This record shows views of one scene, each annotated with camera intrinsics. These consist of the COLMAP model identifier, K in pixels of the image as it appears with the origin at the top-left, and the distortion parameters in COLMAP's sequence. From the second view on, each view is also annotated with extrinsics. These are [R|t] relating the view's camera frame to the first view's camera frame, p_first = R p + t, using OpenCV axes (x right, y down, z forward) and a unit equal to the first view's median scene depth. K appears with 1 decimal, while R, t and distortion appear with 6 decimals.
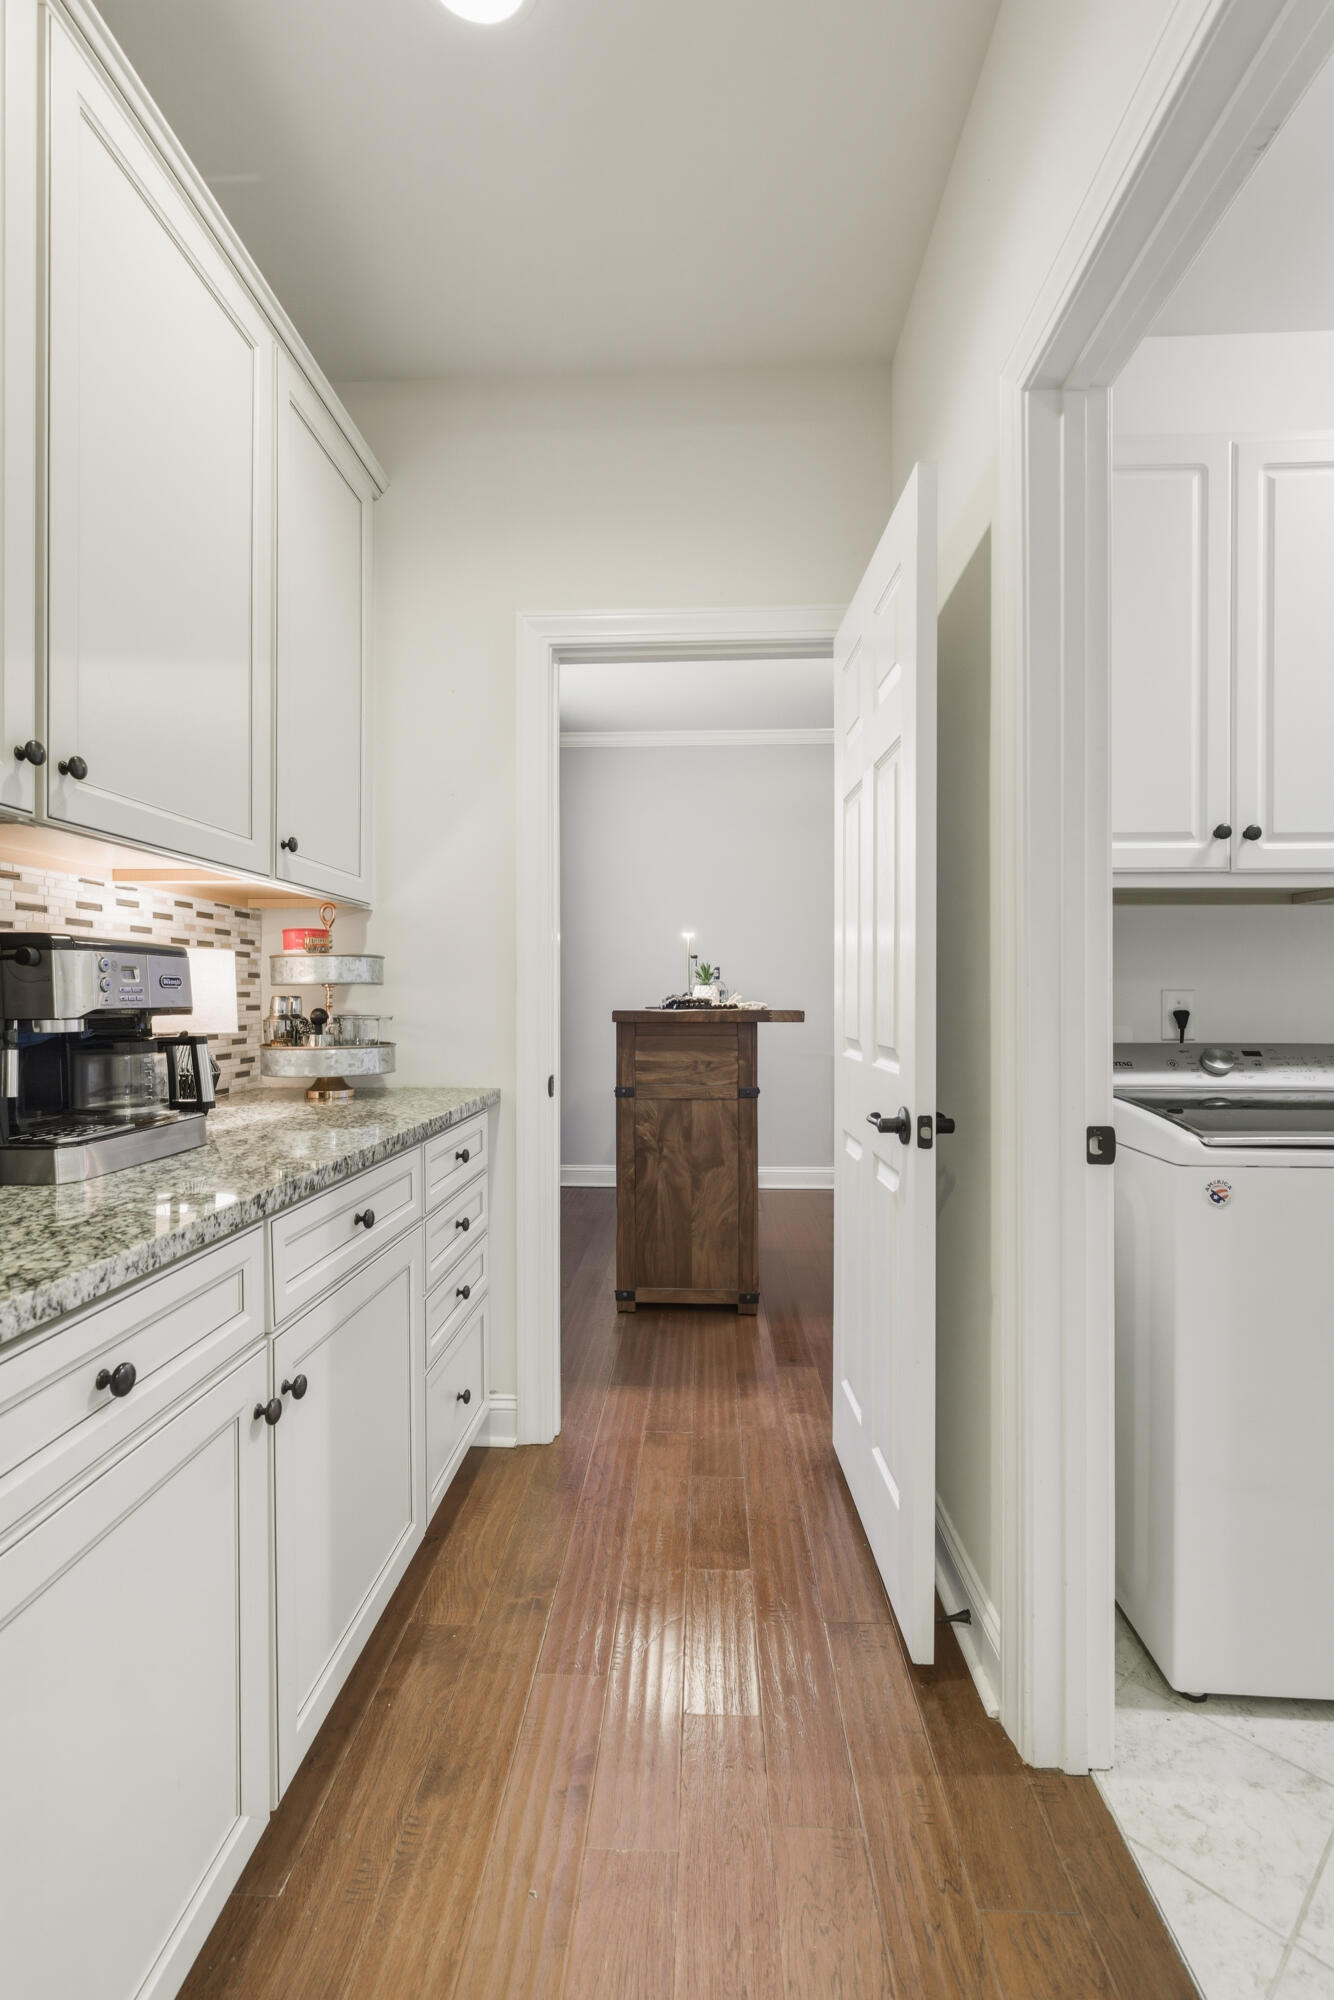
lens RADIAL K [[920.9, 0, 669.3], [0, 920.9, 1003.2], [0, 0, 1]] dist [-0.003821, -0.000149]
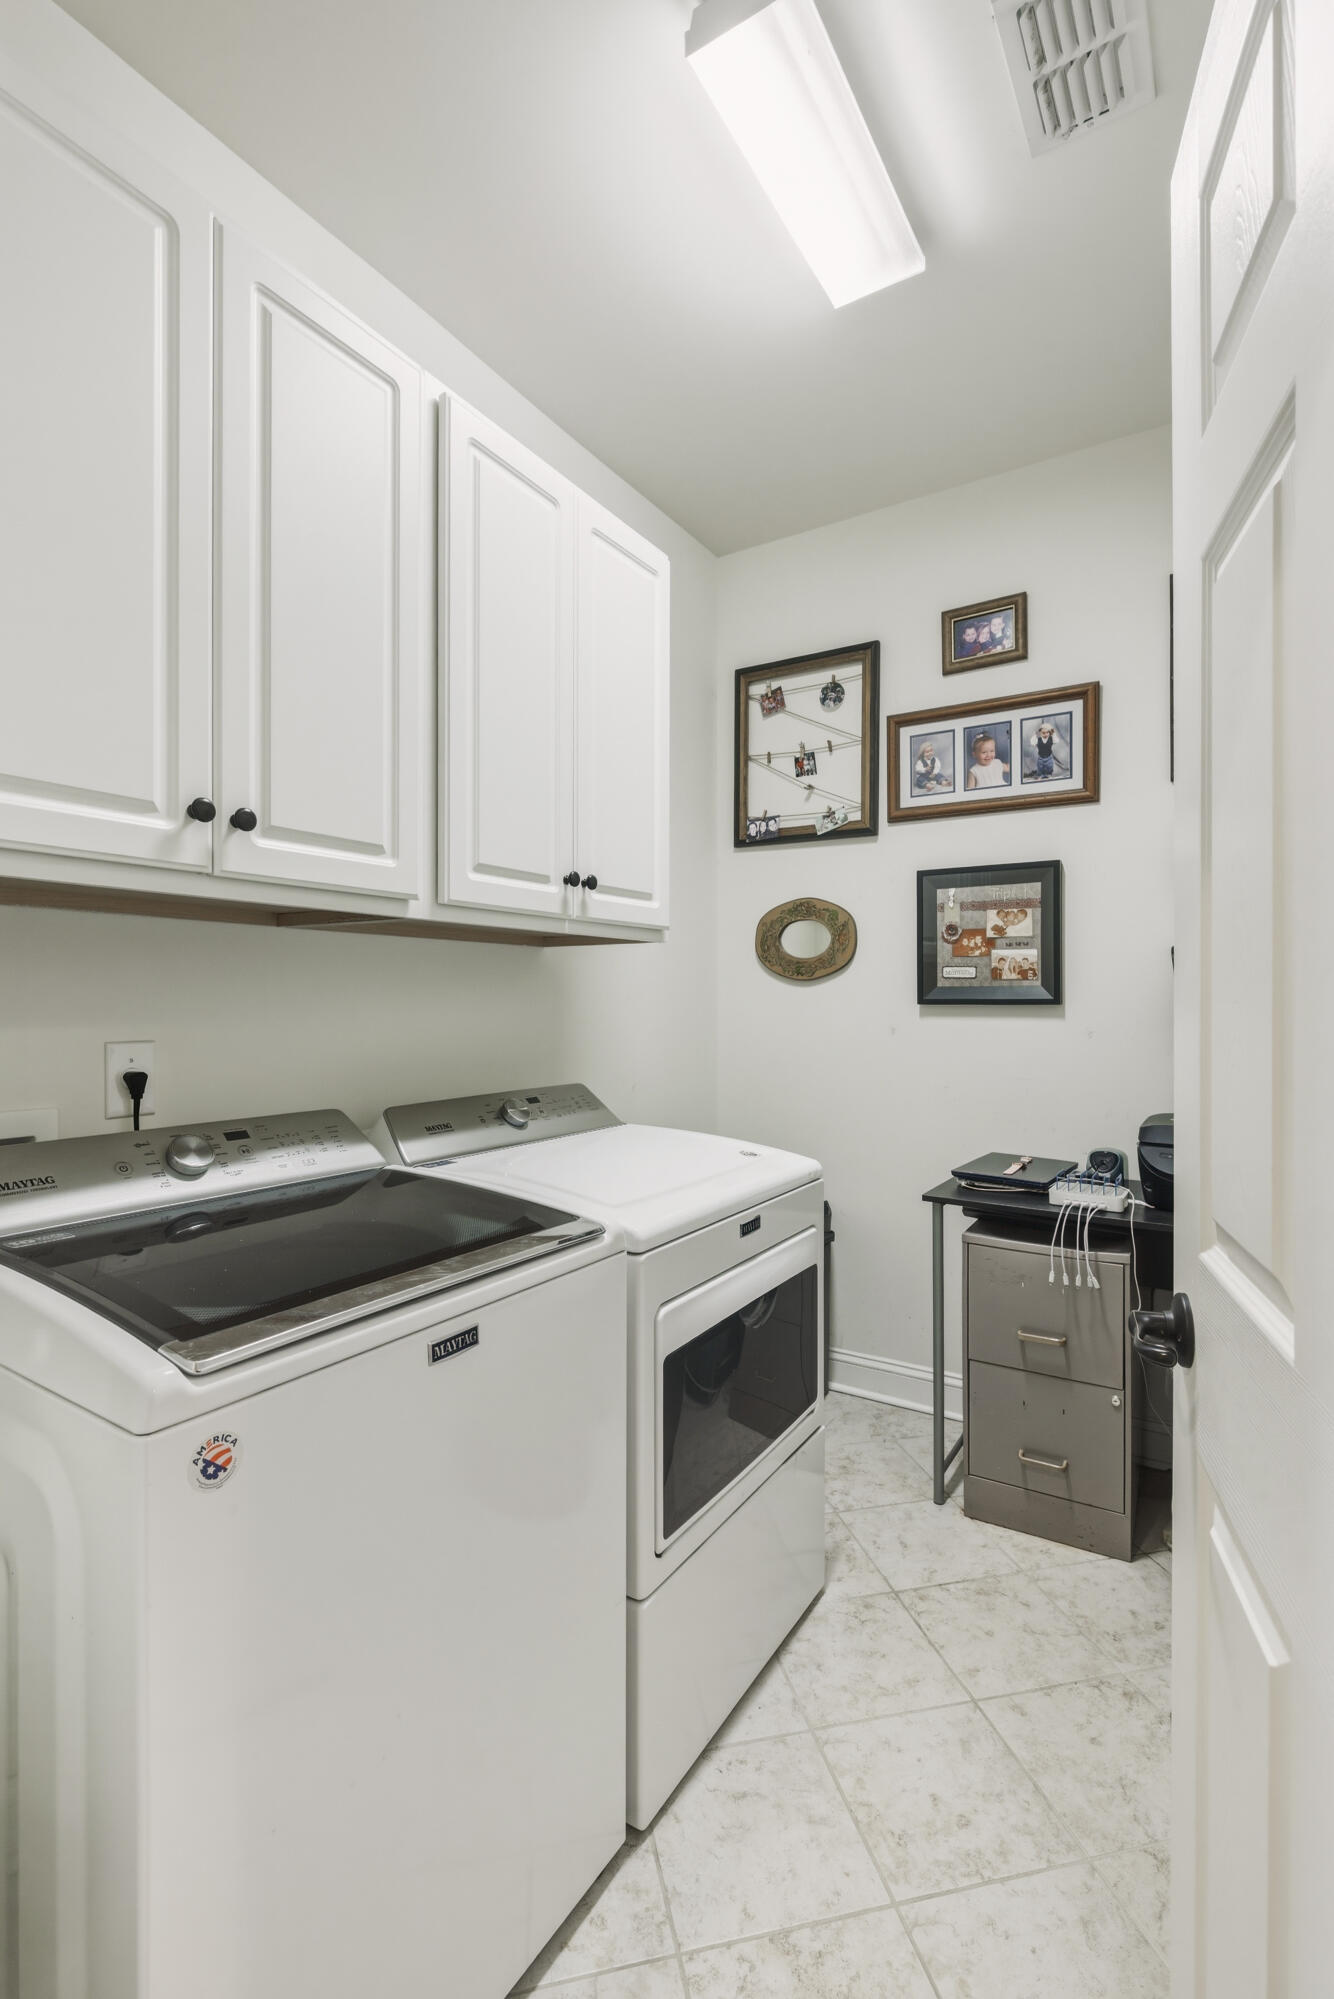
lens RADIAL K [[920.4, 0, 668.9], [0, 920.4, 1001.4], [0, 0, 1]] dist [-0.003821, -0.000149]
pose [[0.505478, 0.001402, 0.862838, 0.209848], [0.008784, 0.999938, -0.006771, -0.045135], [-0.862795, 0.011002, 0.505434, 0.389561]]
